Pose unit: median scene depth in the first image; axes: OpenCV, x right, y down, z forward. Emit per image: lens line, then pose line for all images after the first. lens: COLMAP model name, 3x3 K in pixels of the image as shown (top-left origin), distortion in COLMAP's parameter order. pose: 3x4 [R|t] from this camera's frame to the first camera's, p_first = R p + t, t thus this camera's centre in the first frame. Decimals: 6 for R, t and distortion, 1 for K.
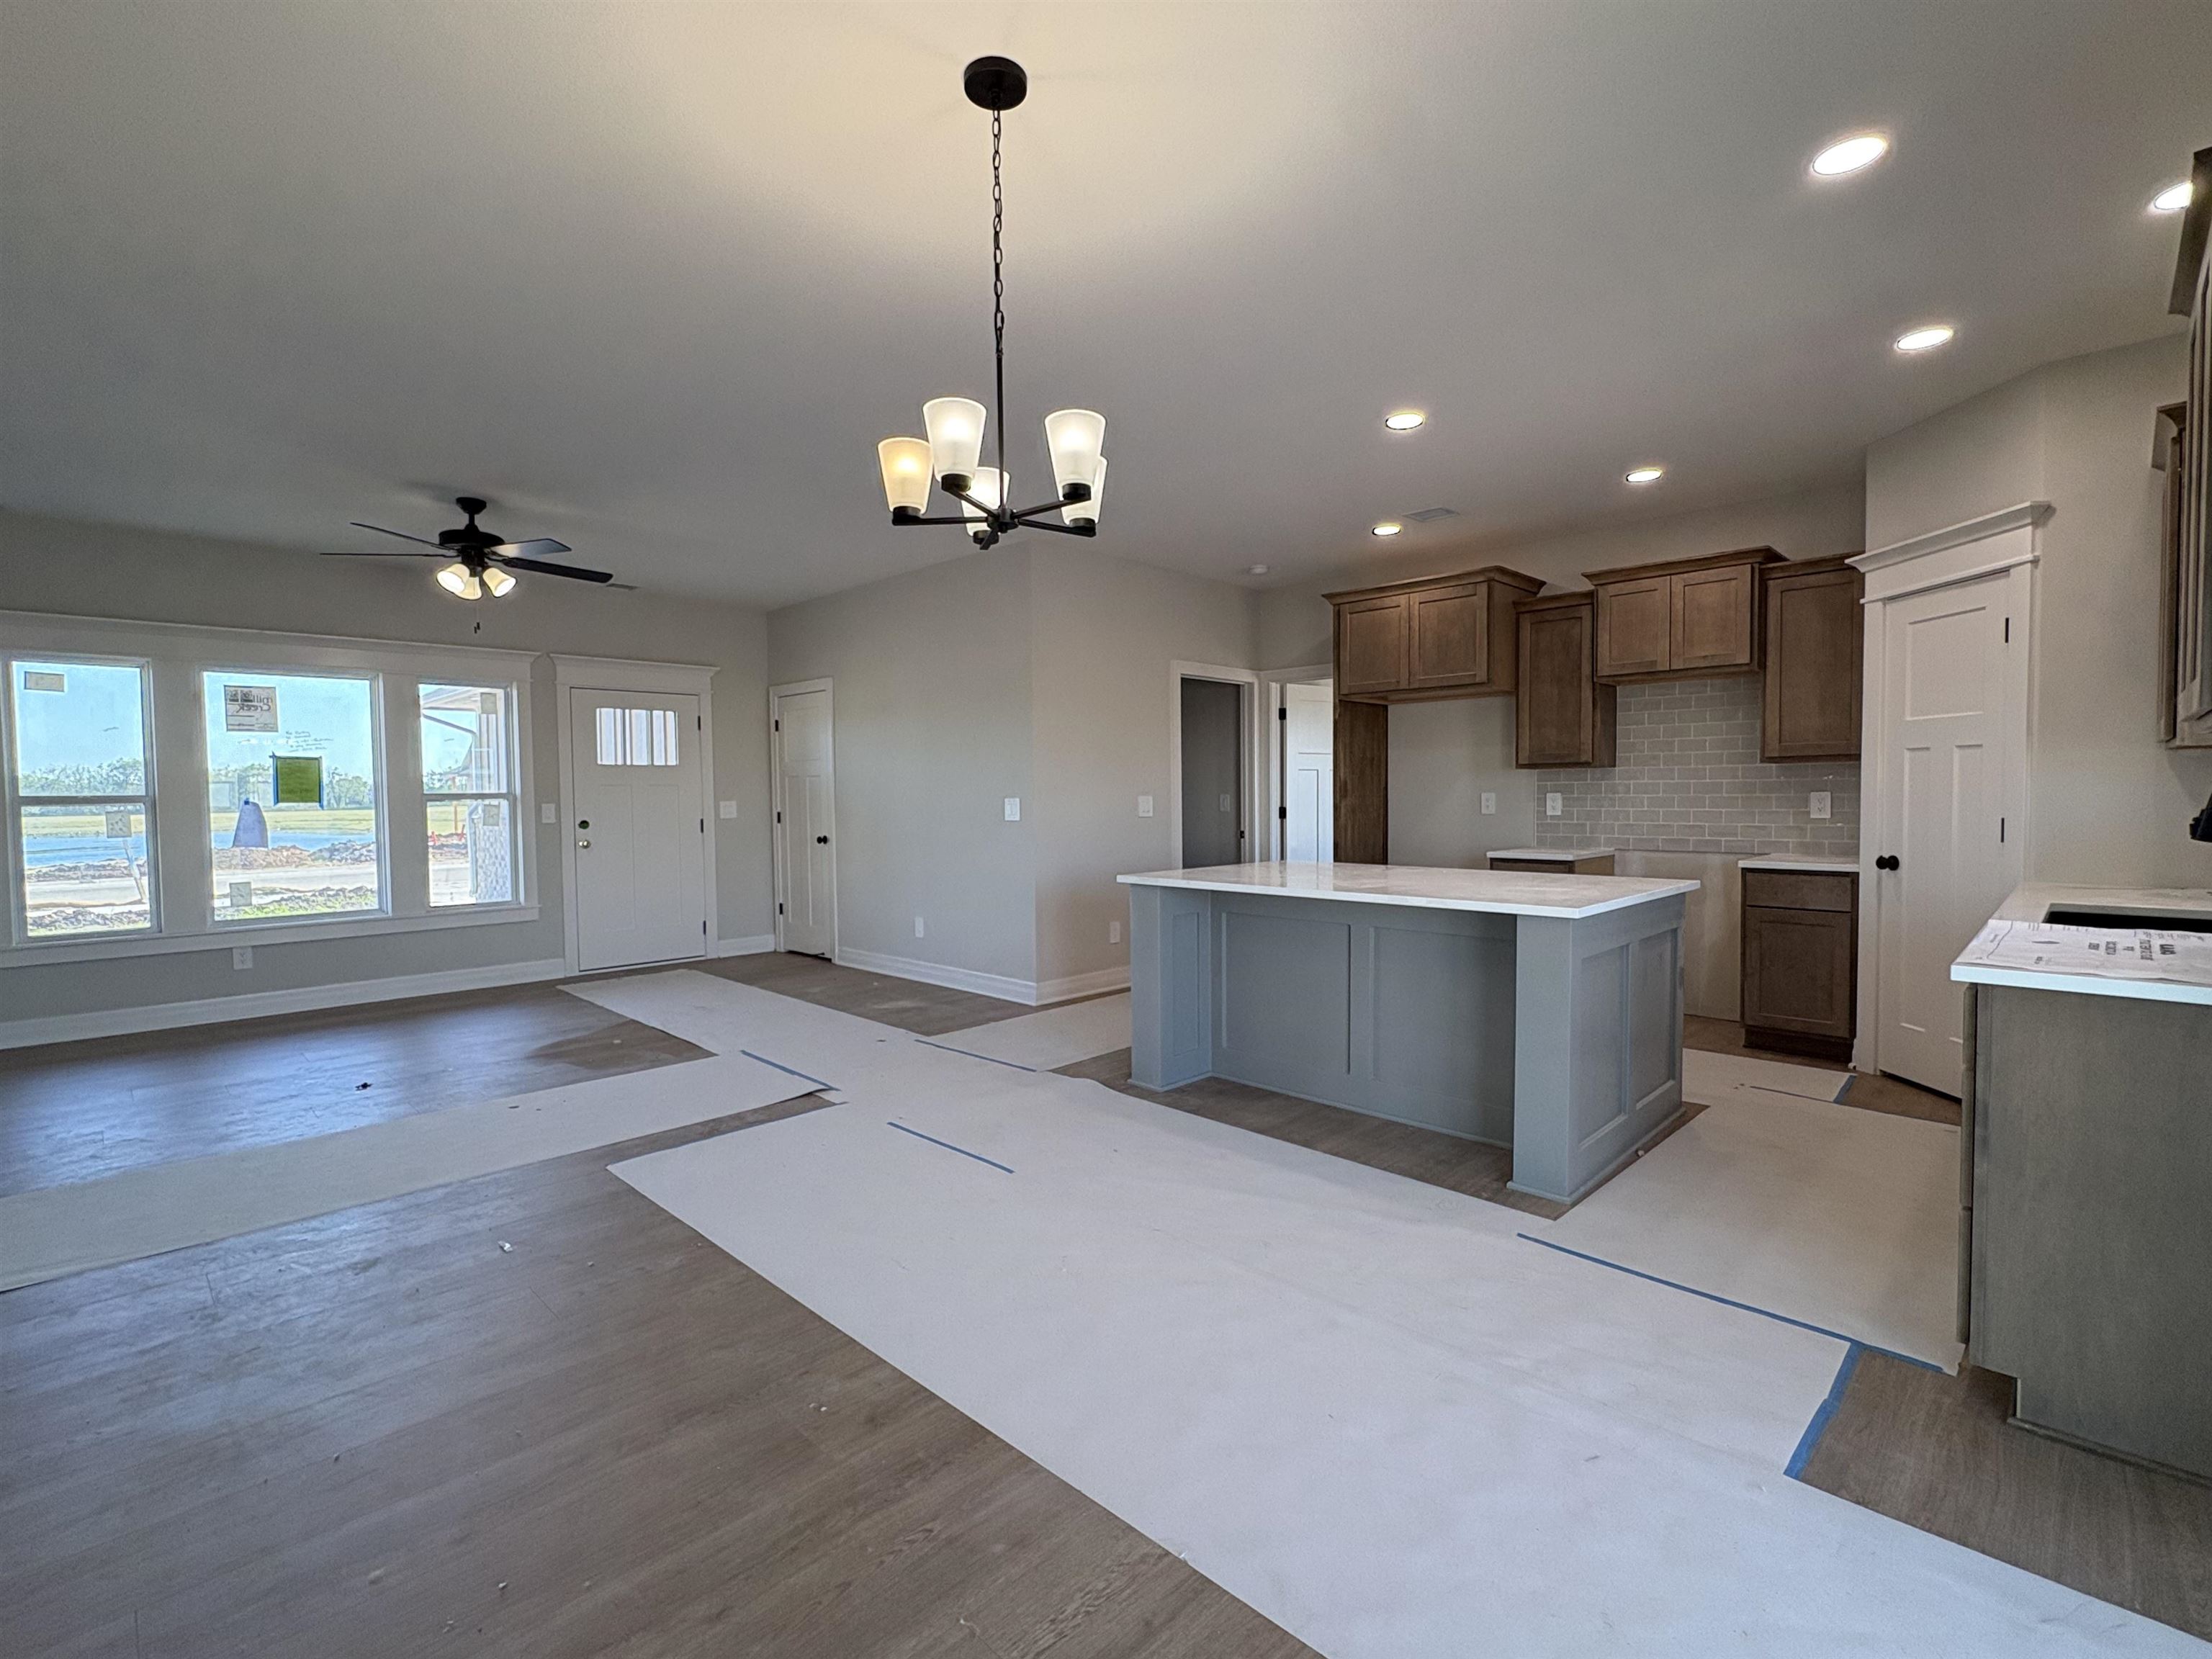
lens RADIAL K [[1029.5, 0, 1106.0], [0, 1029.5, 829.5], [0, 0, 1]] dist [0.000094, -0.000086]
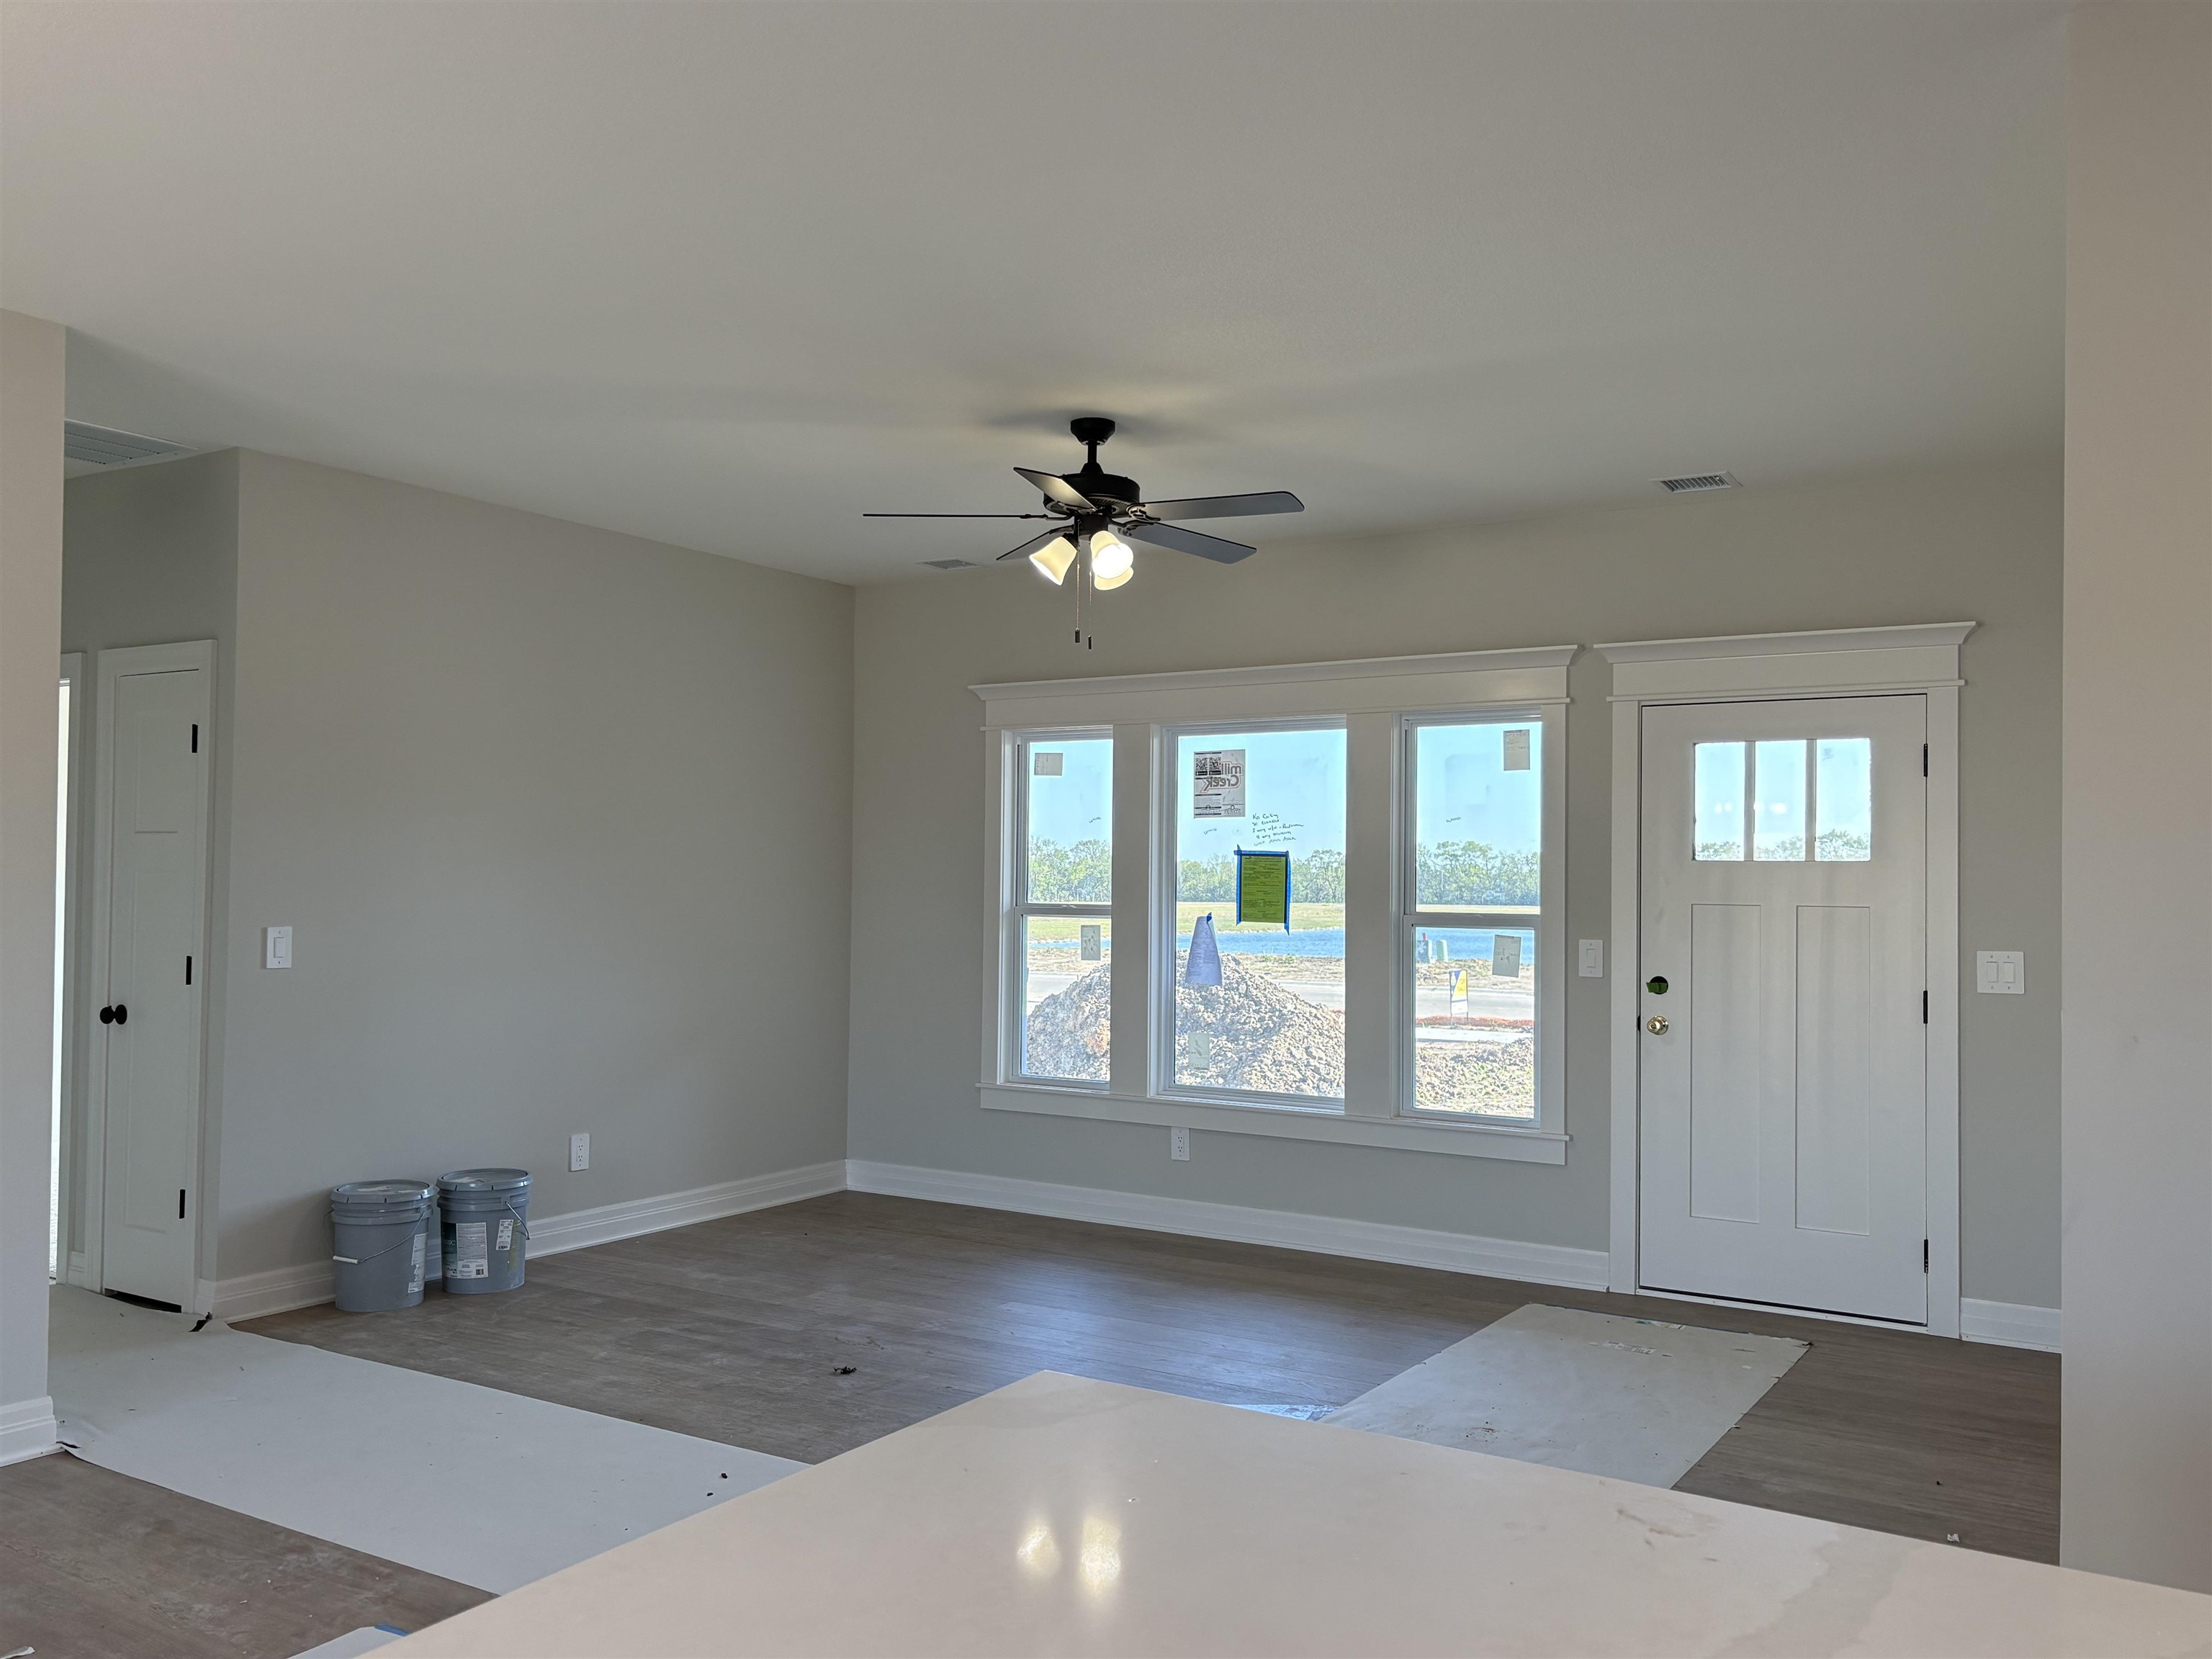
lens RADIAL K [[1822.3, 0, 1106.0], [0, 1822.3, 829.5], [0, 0, 1]] dist [0.002367, -0.000222]
pose [[0.173164, -0.020500, -0.984680, 0.346787], [-0.055000, 0.998022, -0.030450, -0.043551], [0.983356, 0.059430, 0.171694, 0.691503]]
